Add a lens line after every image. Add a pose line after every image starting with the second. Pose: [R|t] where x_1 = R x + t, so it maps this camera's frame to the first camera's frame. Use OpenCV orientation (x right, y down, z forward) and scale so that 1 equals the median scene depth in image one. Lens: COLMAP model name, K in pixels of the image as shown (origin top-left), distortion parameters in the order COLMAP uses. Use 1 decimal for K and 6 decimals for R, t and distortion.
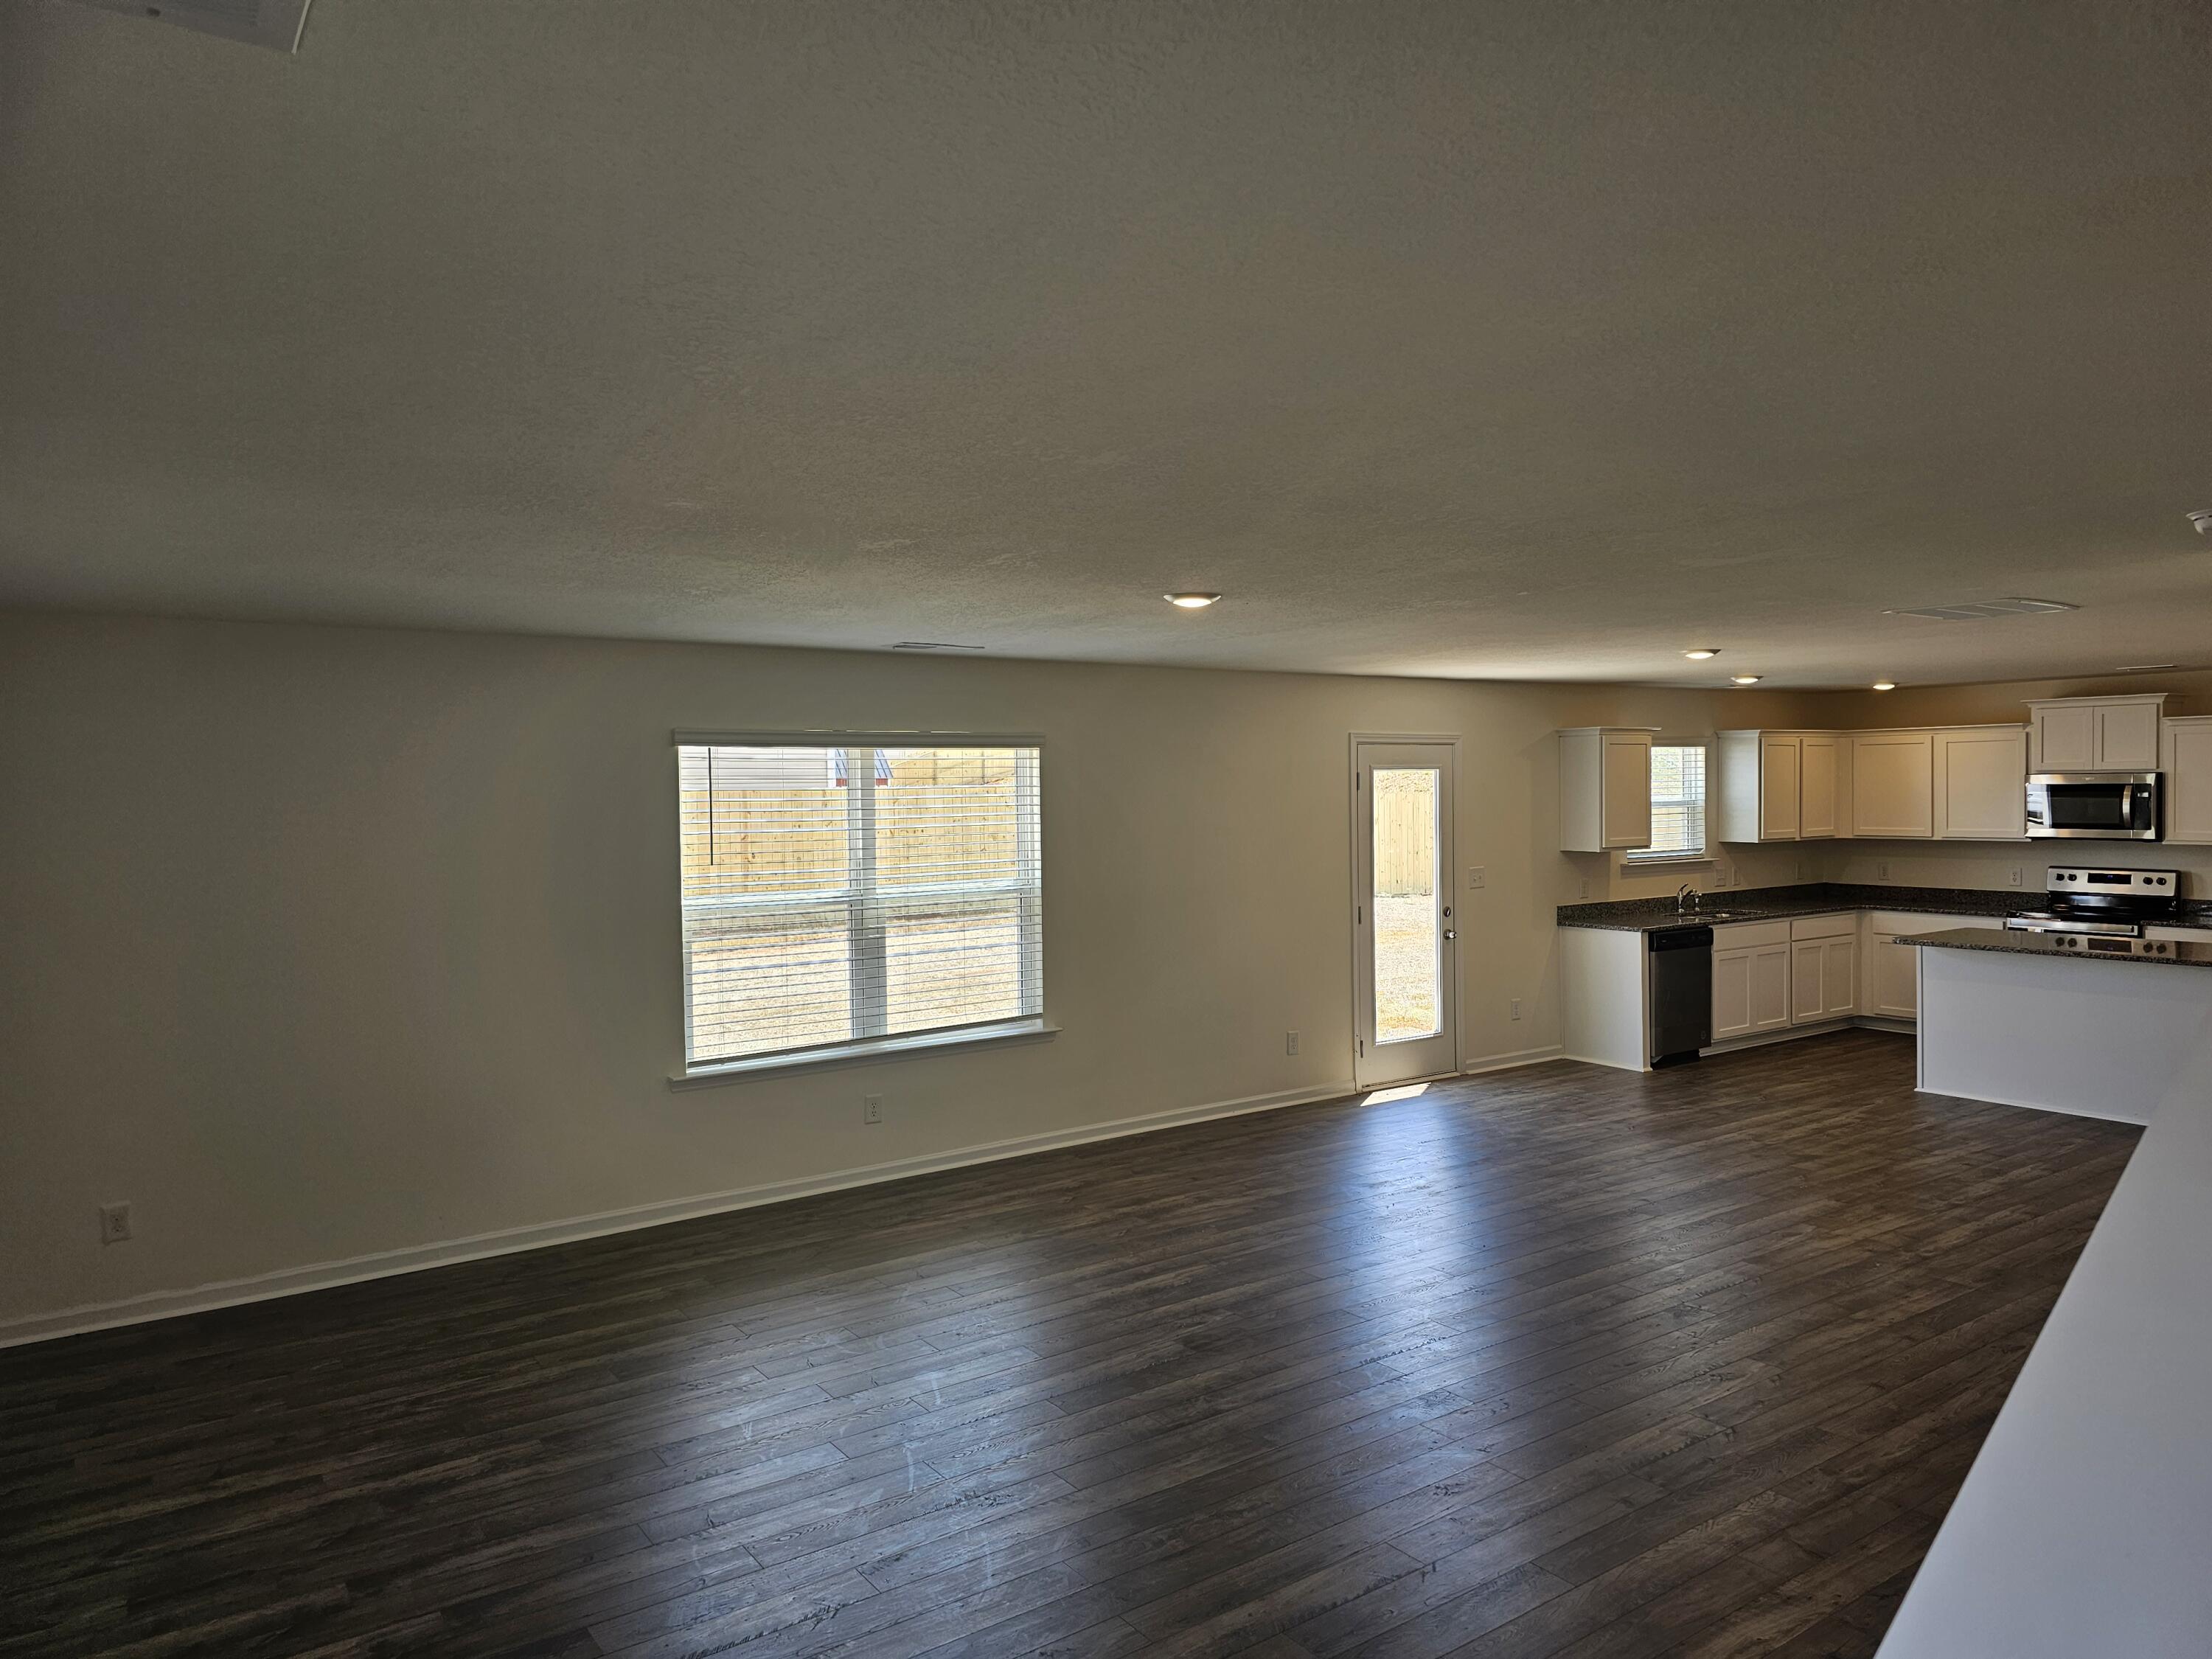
lens RADIAL K [[1489.3, 0, 1102.8], [0, 1489.3, 829.5], [0, 0, 1]] dist [0.003430, -0.002602]
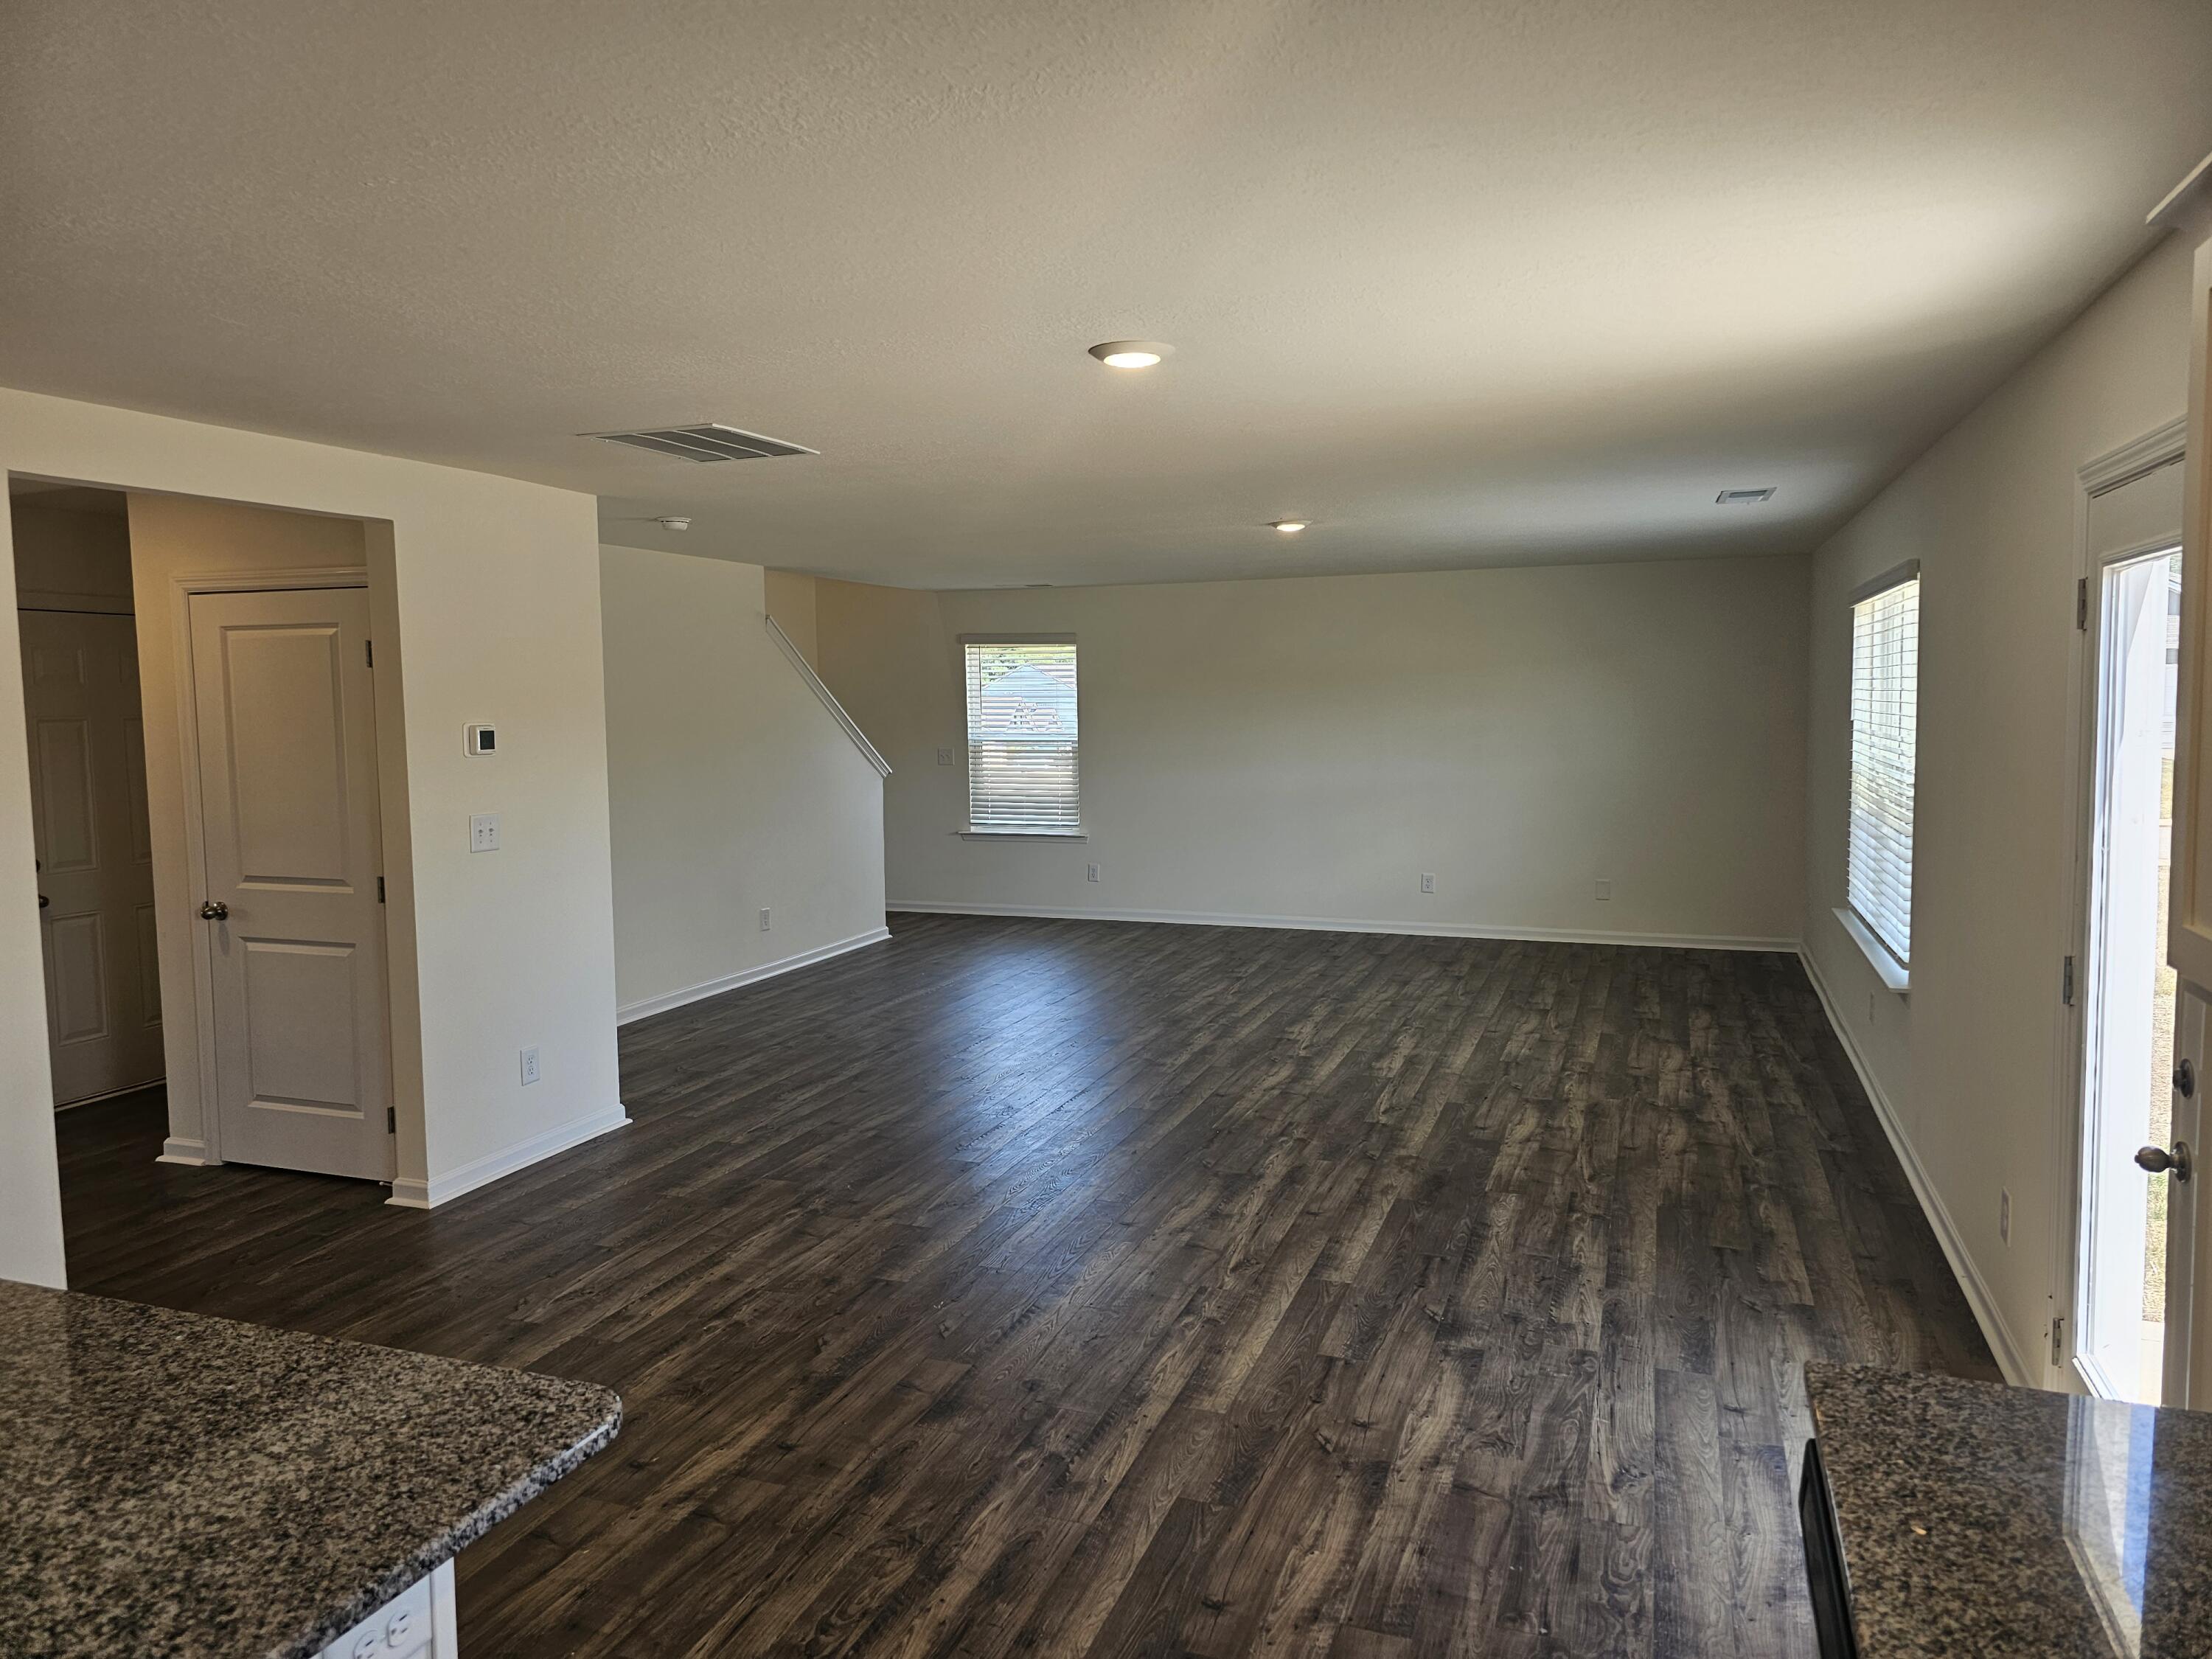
lens RADIAL K [[1489.3, 0, 1105.3], [0, 1489.3, 824.1], [0, 0, 1]] dist [0.003430, -0.002602]
pose [[-0.823419, 0.075236, -0.562423, 0.781370], [0.007535, 0.992533, 0.121741, -0.035459], [0.567383, 0.096006, -0.817838, 1.598539]]
